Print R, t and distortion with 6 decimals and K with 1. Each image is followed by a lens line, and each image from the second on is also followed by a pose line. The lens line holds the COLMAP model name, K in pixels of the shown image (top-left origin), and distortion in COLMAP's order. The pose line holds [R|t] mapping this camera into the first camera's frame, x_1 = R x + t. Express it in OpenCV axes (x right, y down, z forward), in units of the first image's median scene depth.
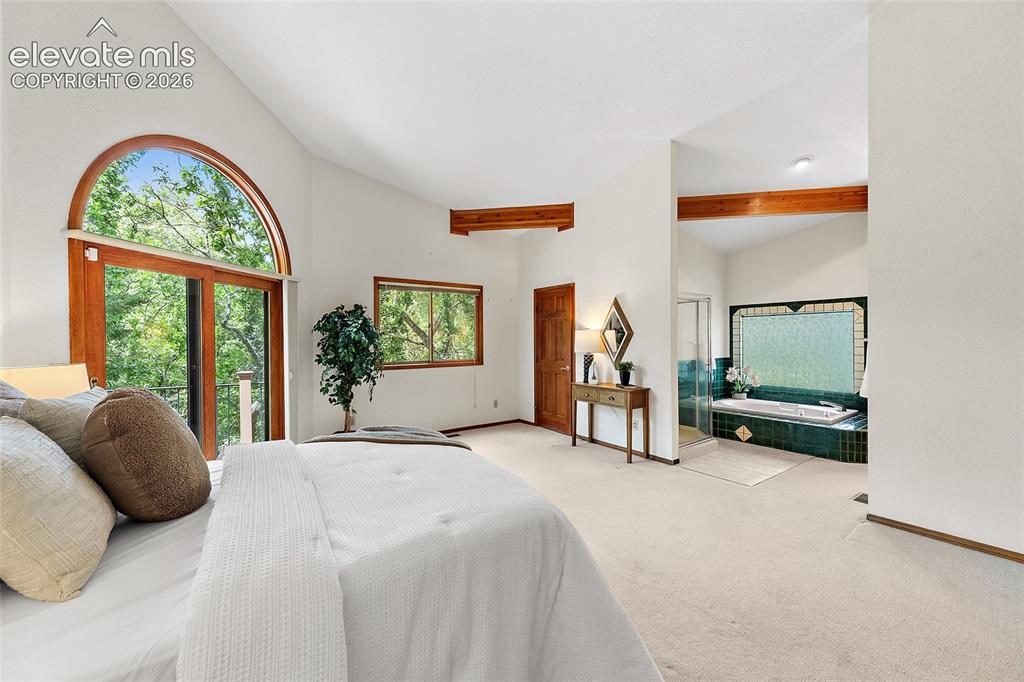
lens RADIAL K [[396.6, 0, 506.4], [0, 396.6, 338.0], [0, 0, 1]] dist [0.004666, 0.000025]
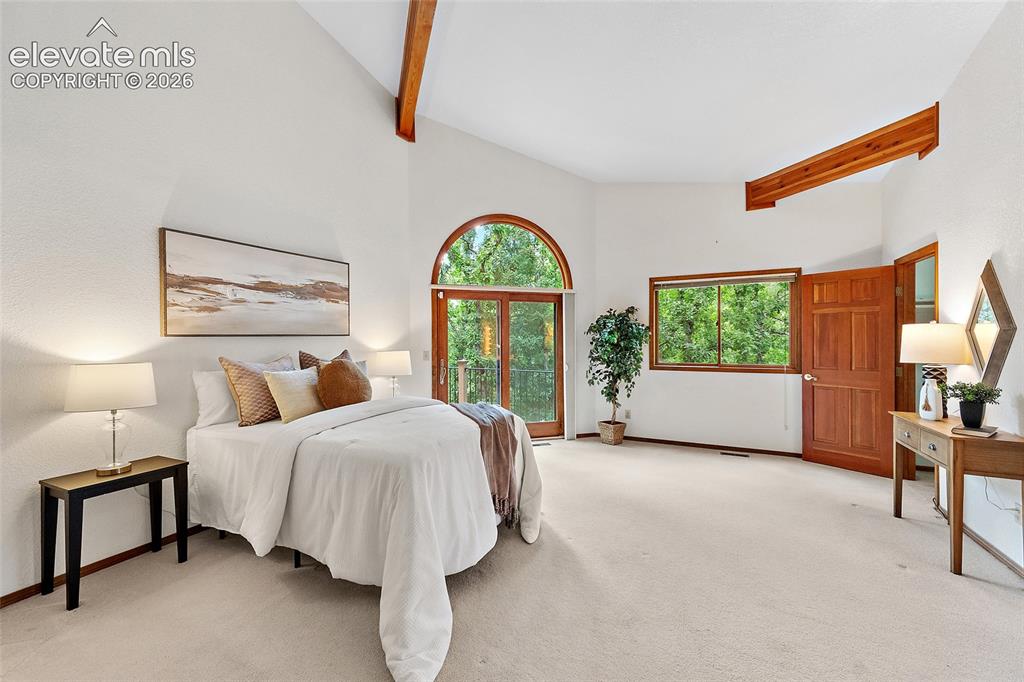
lens RADIAL K [[411.0, 0, 512.0], [0, 411.0, 341.0], [0, 0, 1]] dist [0.000094, -0.000152]
pose [[0.475232, 0.005451, -0.879843, 0.460151], [0.003687, 0.999960, 0.008187, -0.002360], [0.879853, -0.007135, 0.475193, 0.194227]]
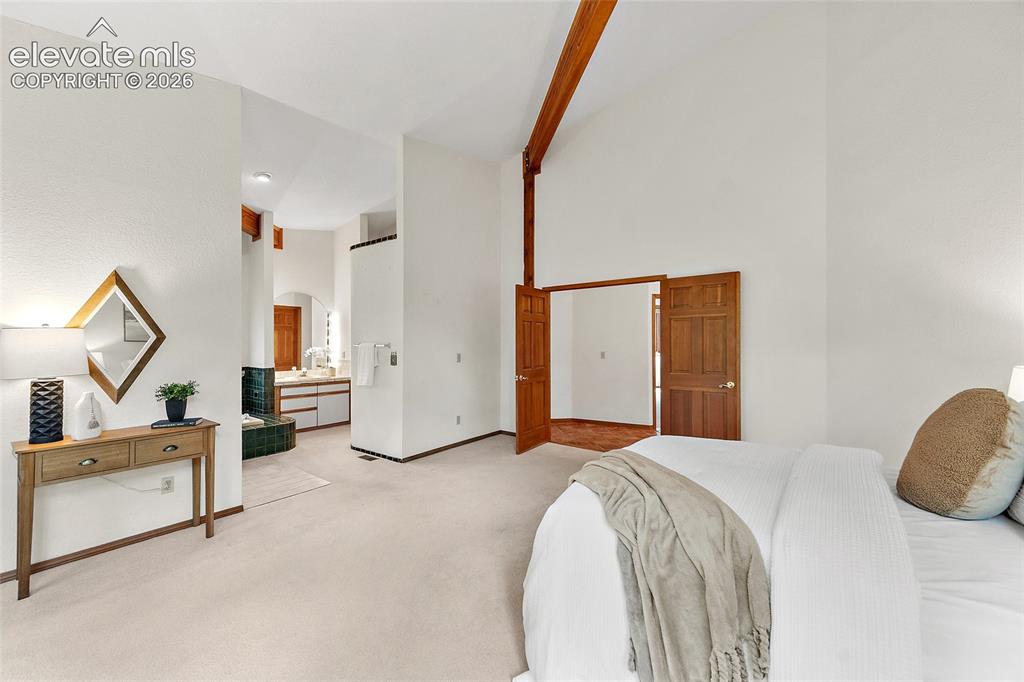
lens RADIAL K [[396.6, 0, 506.4], [0, 396.6, 338.0], [0, 0, 1]] dist [0.004666, 0.000025]
pose [[-0.296724, 0.016351, 0.954823, -0.416114], [0.003551, 0.999865, -0.016019, 0.001214], [-0.954957, -0.001362, -0.296742, 0.658898]]
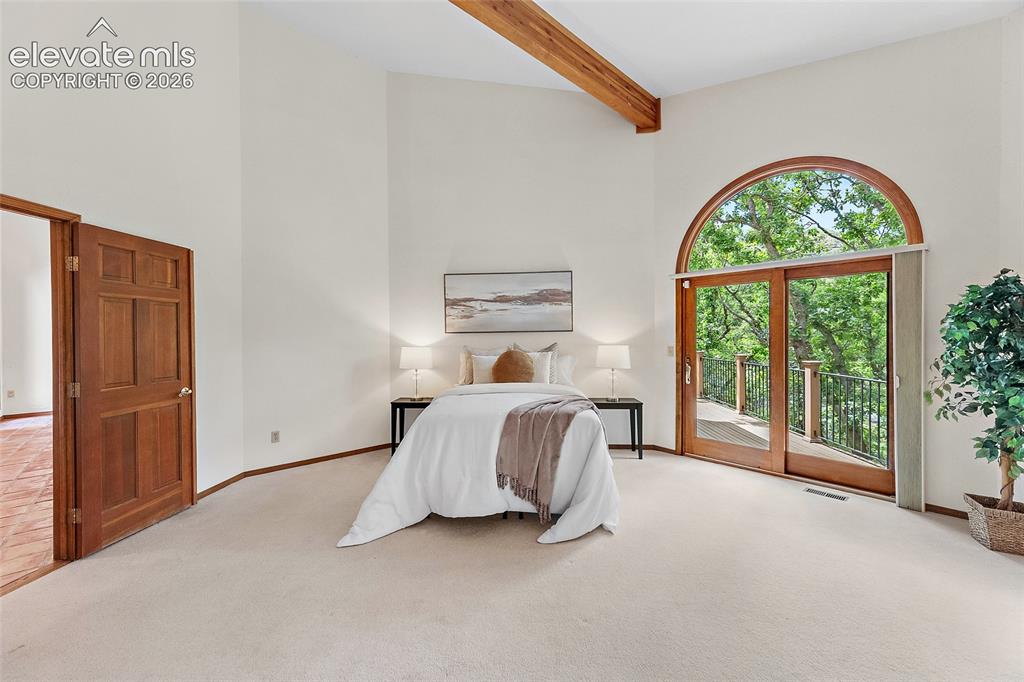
lens RADIAL K [[396.6, 0, 506.4], [0, 396.6, 338.0], [0, 0, 1]] dist [0.004666, 0.000025]
pose [[-0.622726, 0.012424, -0.782341, 0.423312], [0.009931, 0.999919, 0.007975, -0.000237], [0.782377, -0.002803, -0.622799, 0.783542]]
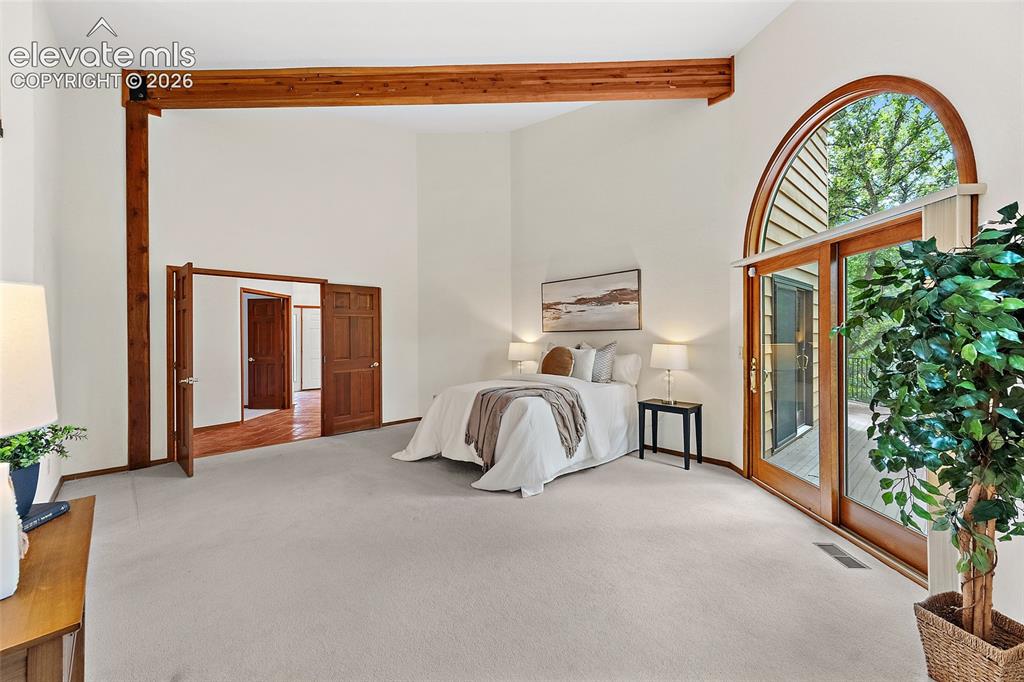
lens RADIAL K [[400.3, 0, 510.8], [0, 400.3, 334.6], [0, 0, 1]] dist [0.002417, 0.000243]
pose [[-0.989735, 0.010858, -0.142502, 0.008554], [0.011312, 0.999933, -0.002373, 0.003250], [0.142467, -0.003960, -0.989792, 1.229702]]
